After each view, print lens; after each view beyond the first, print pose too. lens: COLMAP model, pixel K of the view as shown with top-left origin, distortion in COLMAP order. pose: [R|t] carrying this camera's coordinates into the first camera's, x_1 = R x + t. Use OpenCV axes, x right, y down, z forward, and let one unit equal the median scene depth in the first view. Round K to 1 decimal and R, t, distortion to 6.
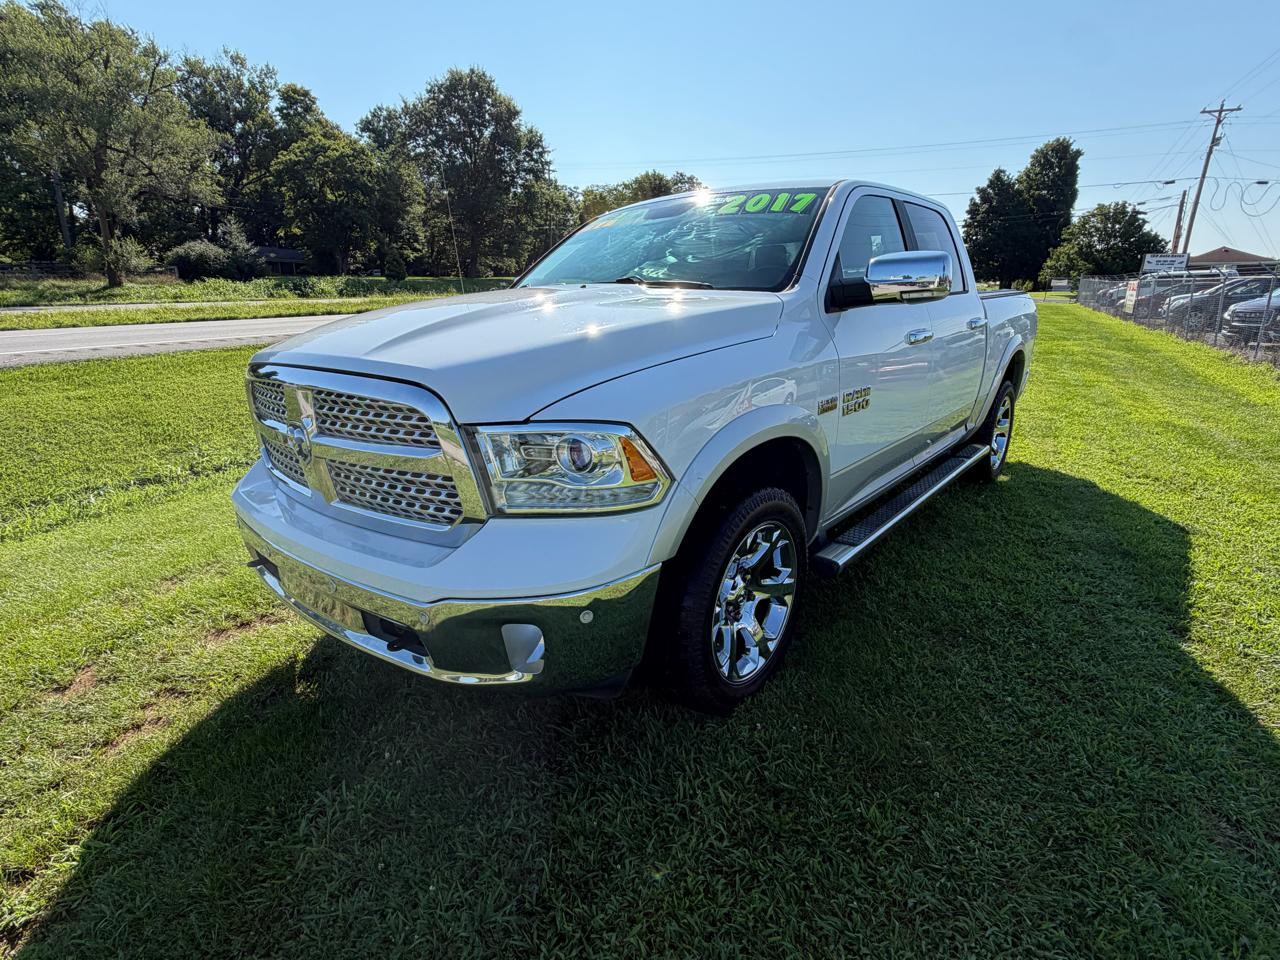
lens RADIAL K [[651.7, 0, 637.3], [0, 651.7, 479.2], [0, 0, 1]] dist [0.000060, -0.000511]
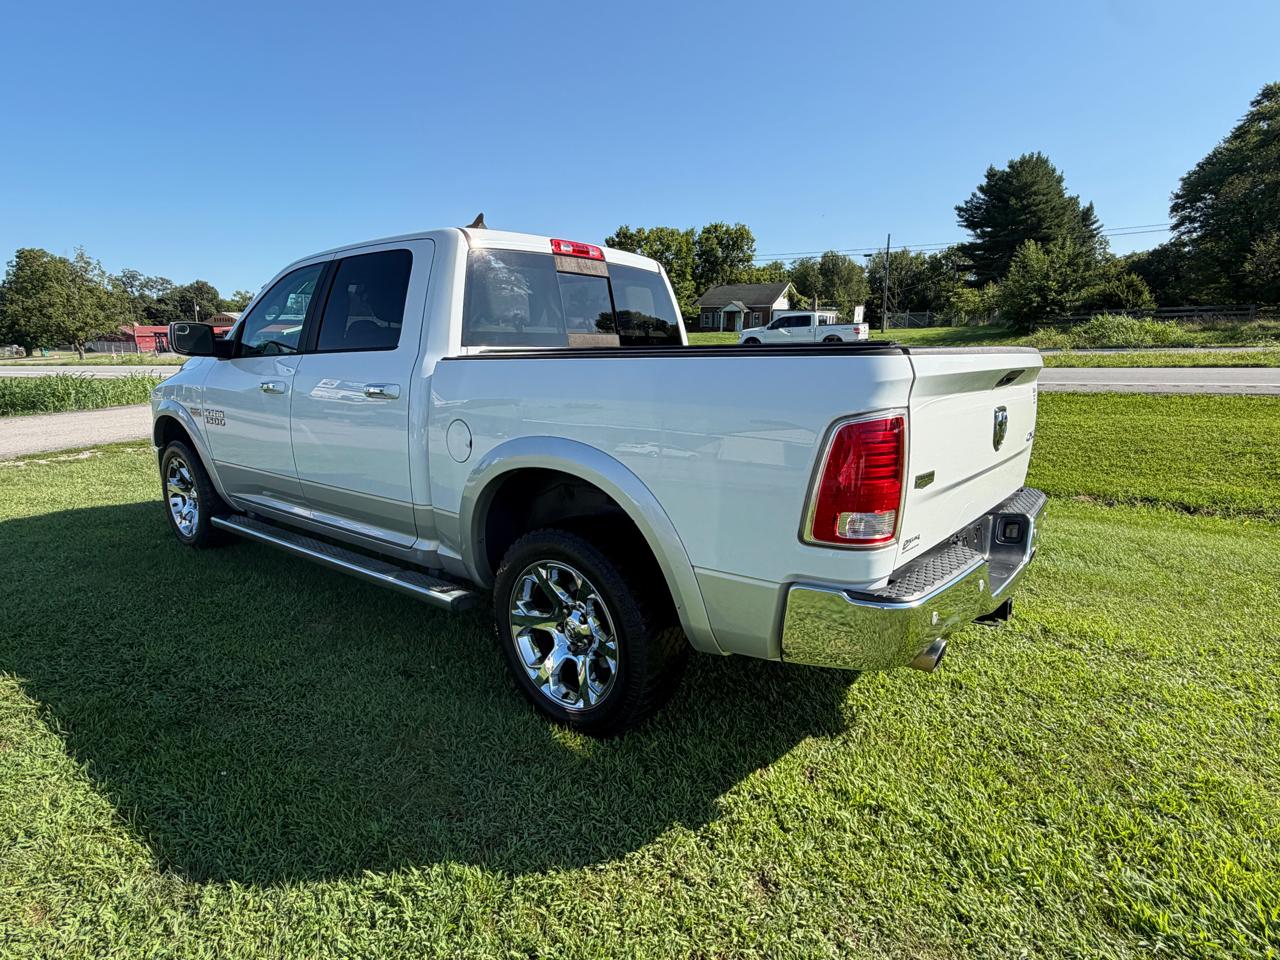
lens RADIAL K [[708.5, 0, 633.4], [0, 708.5, 483.8], [0, 0, 1]] dist [-0.000718, 0.000316]
pose [[0.007393, 0.201980, -0.979362, 0.076185], [-0.267845, 0.944002, 0.192666, -0.021148], [0.963434, 0.260893, 0.061079, 0.071768]]
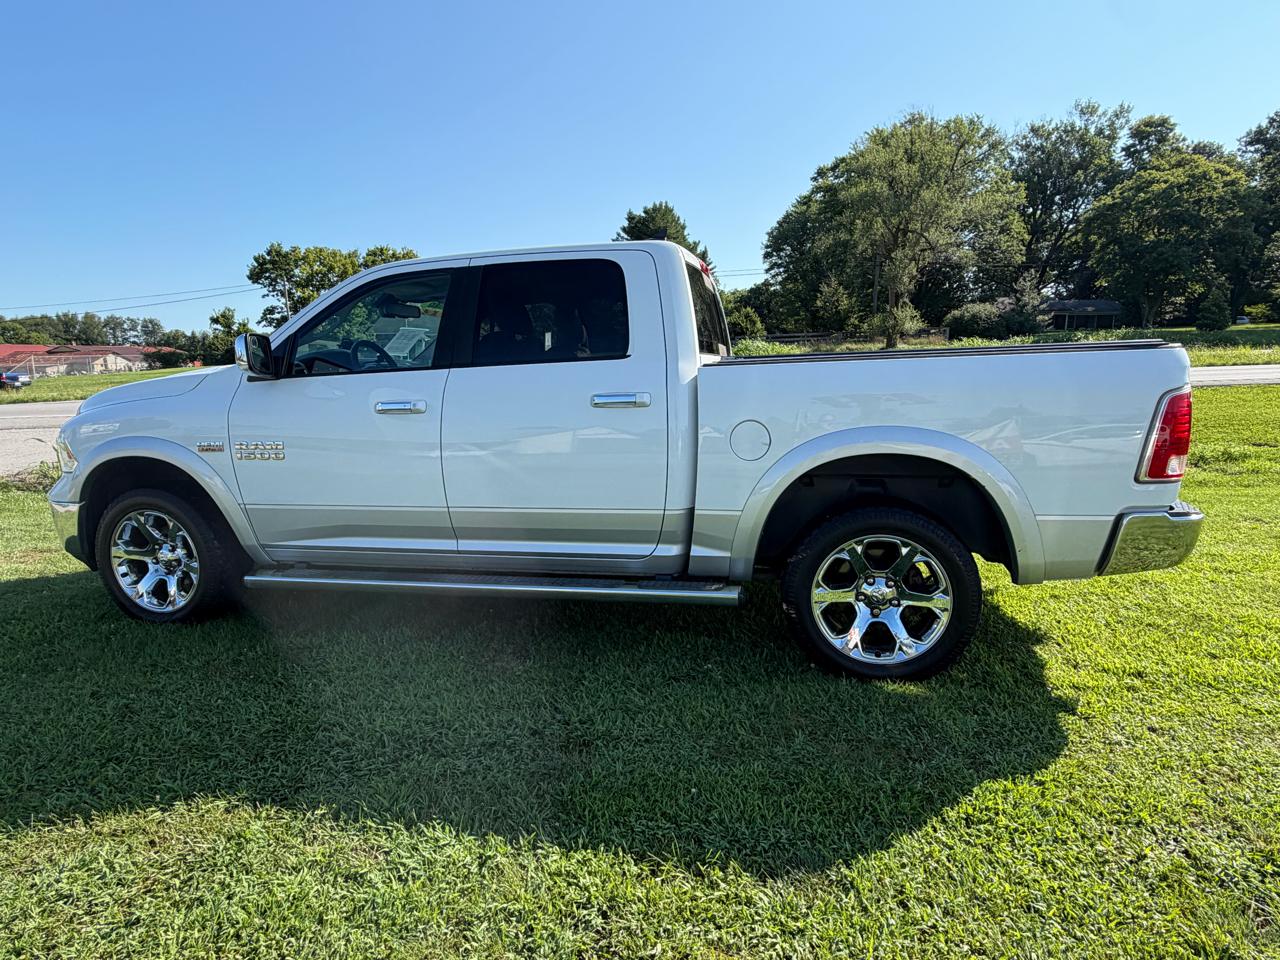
lens RADIAL K [[708.5, 0, 637.3], [0, 708.5, 482.3], [0, 0, 1]] dist [-0.000718, 0.000316]
pose [[0.457706, 0.143305, -0.877479, 0.070929], [-0.224015, 0.973673, 0.042166, -0.010672], [0.860420, 0.177269, 0.477759, 0.037498]]
